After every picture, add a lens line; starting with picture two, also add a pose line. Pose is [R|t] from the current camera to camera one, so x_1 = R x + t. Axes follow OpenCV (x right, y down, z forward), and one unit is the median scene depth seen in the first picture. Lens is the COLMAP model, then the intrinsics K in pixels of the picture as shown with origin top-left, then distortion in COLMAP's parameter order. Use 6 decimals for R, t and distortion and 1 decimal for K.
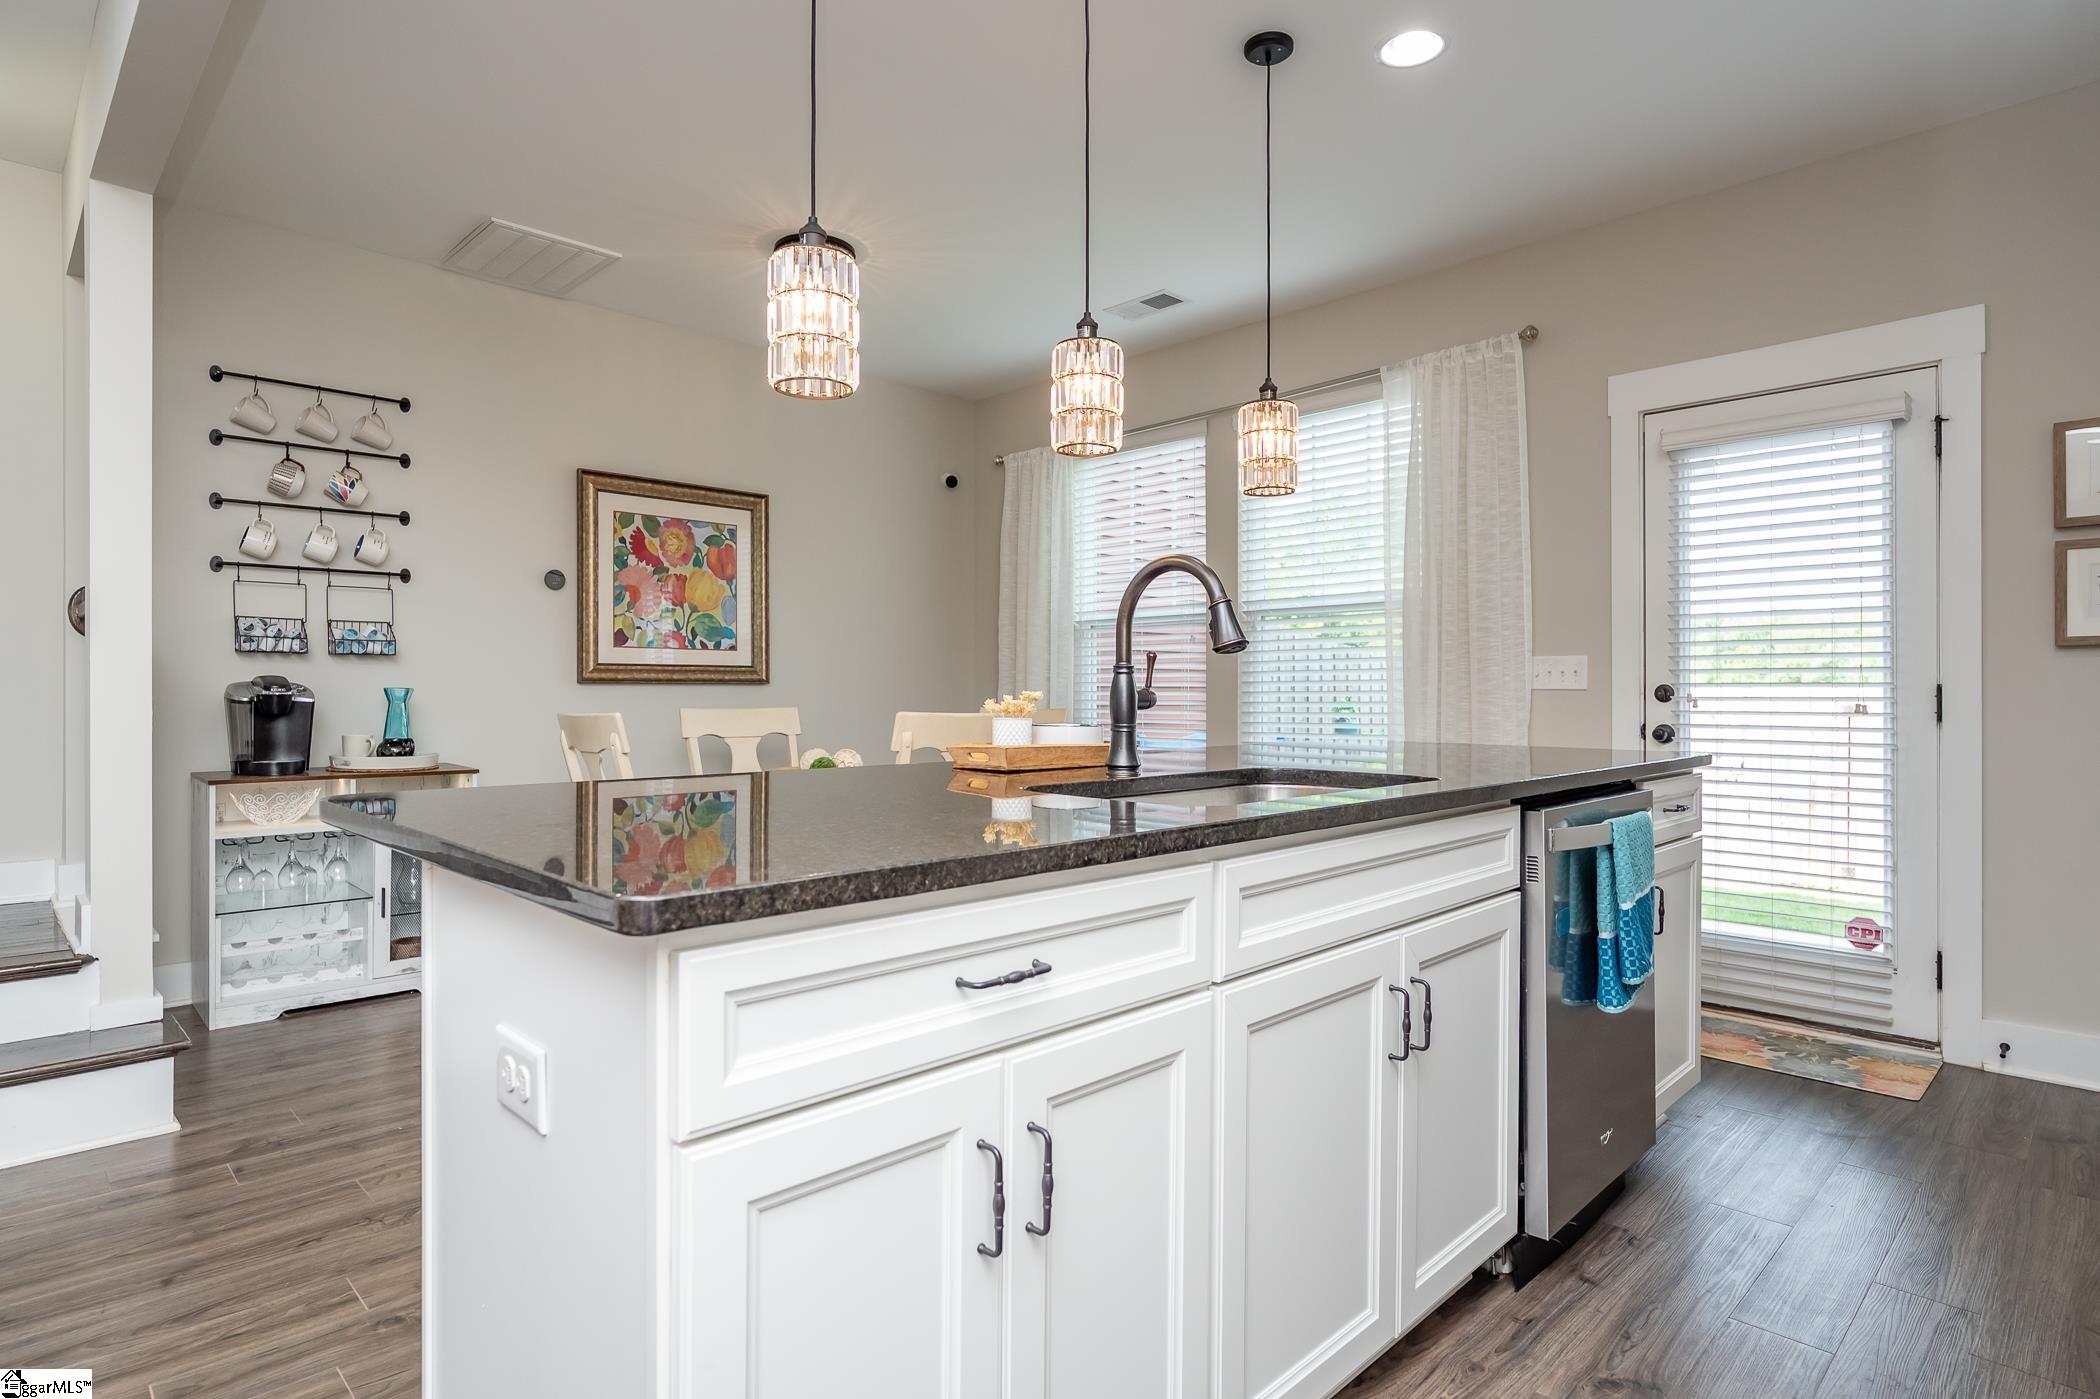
lens RADIAL K [[1103.5, 0, 1050.0], [0, 1103.5, 699.5], [0, 0, 1]] dist [0.003932, 0.000227]
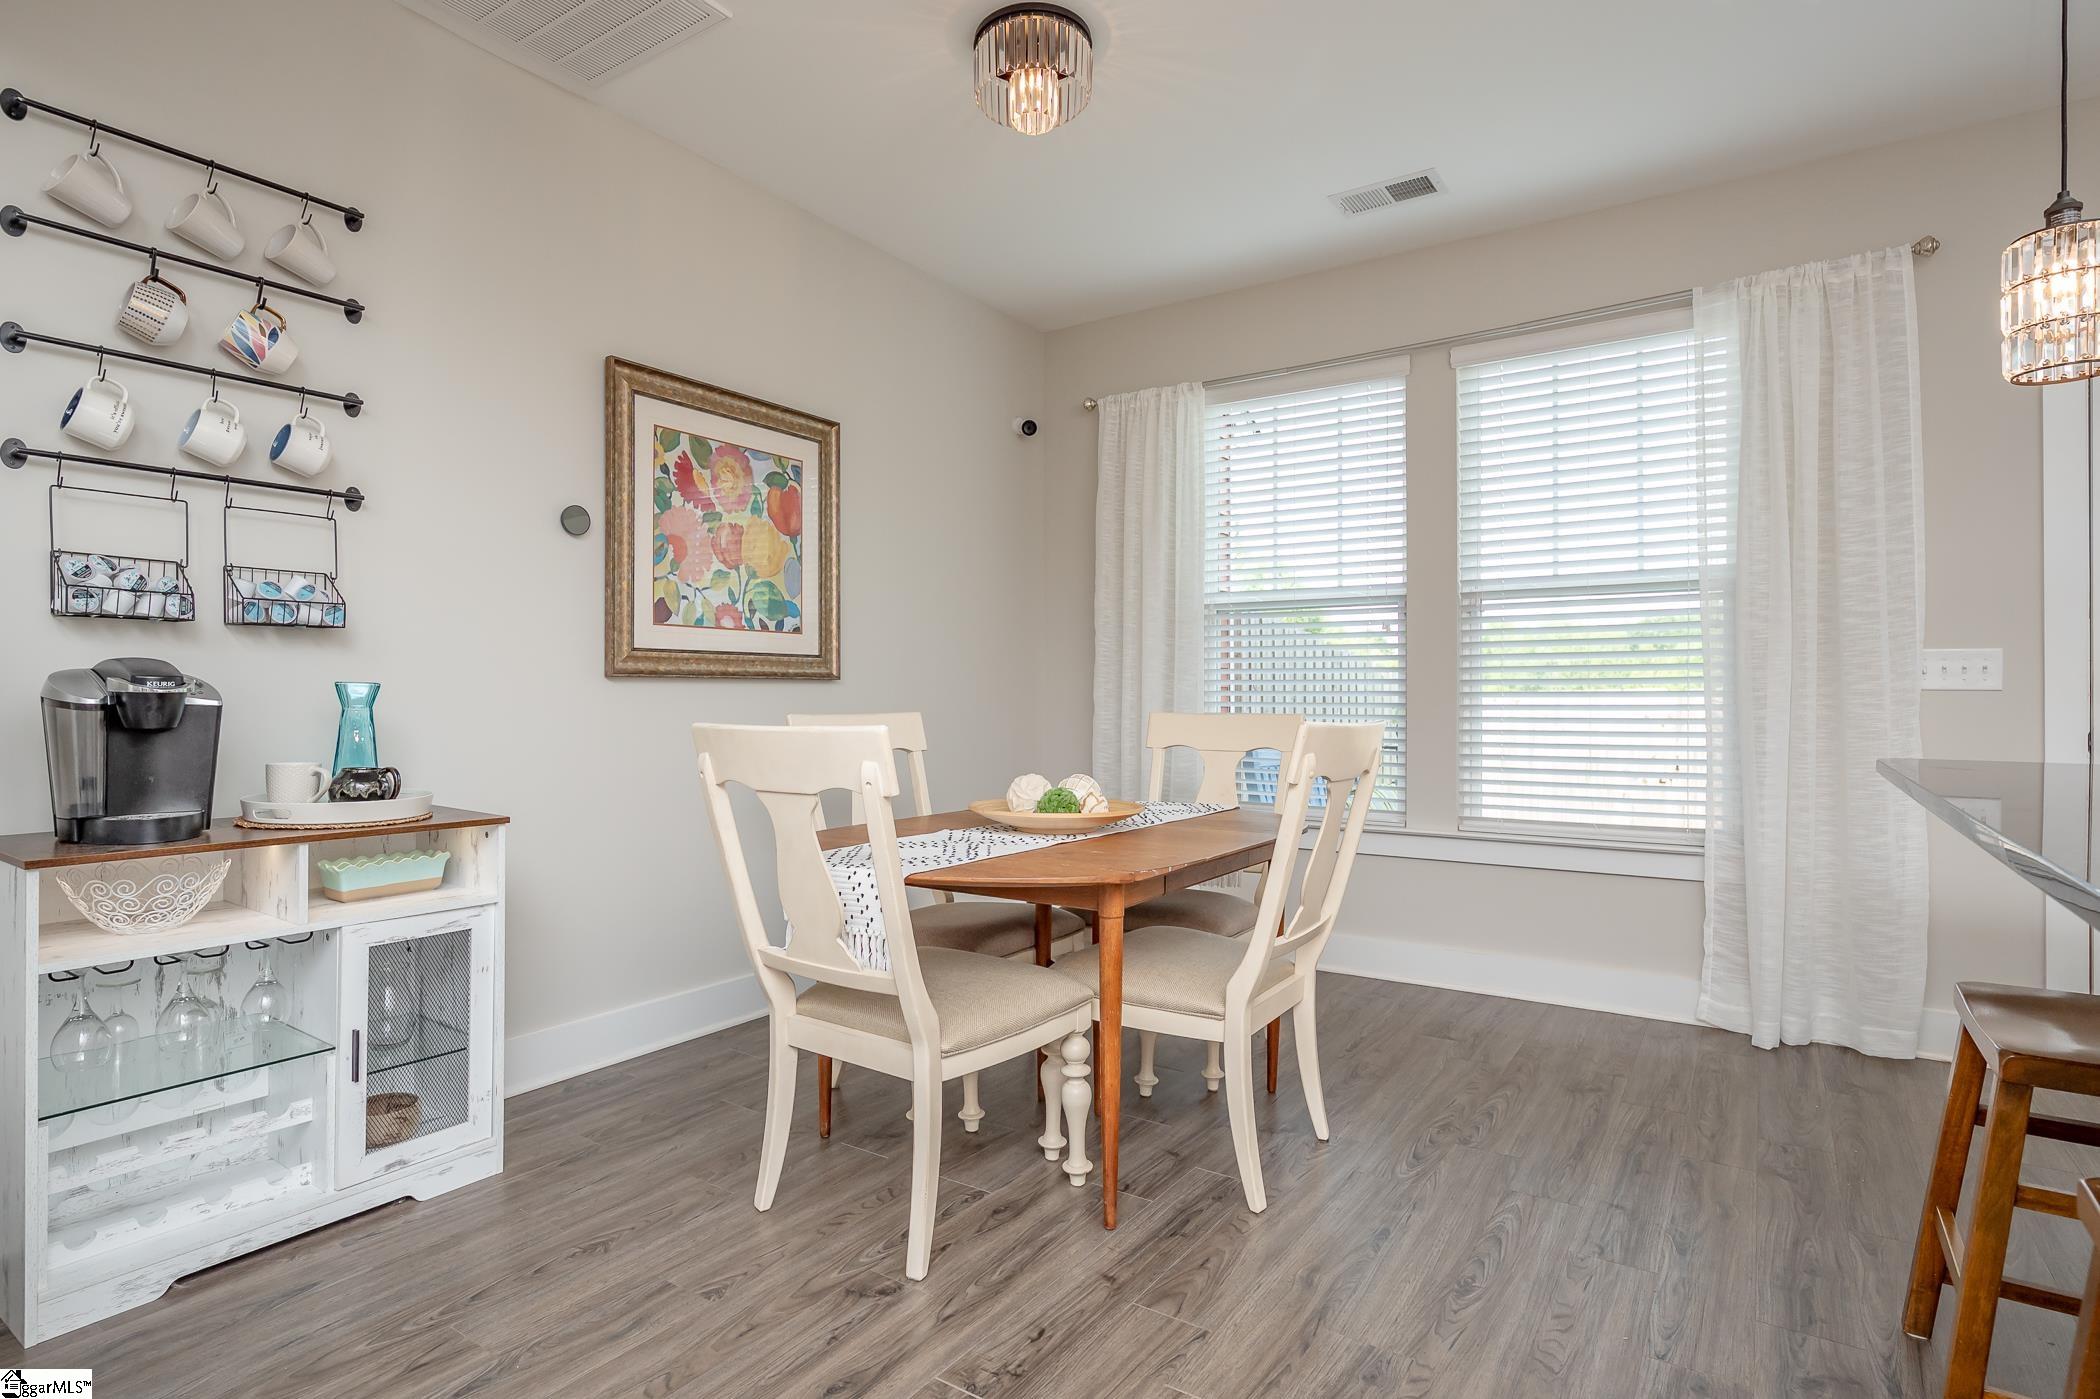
lens RADIAL K [[1063.5, 0, 1050.0], [0, 1063.5, 699.5], [0, 0, 1]] dist [-0.002084, 0.000779]
pose [[0.979676, 0.000735, 0.200585, -0.333765], [-0.000576, 0.999999, -0.000851, -0.000998], [-0.200586, 0.000718, 0.979676, 0.358507]]
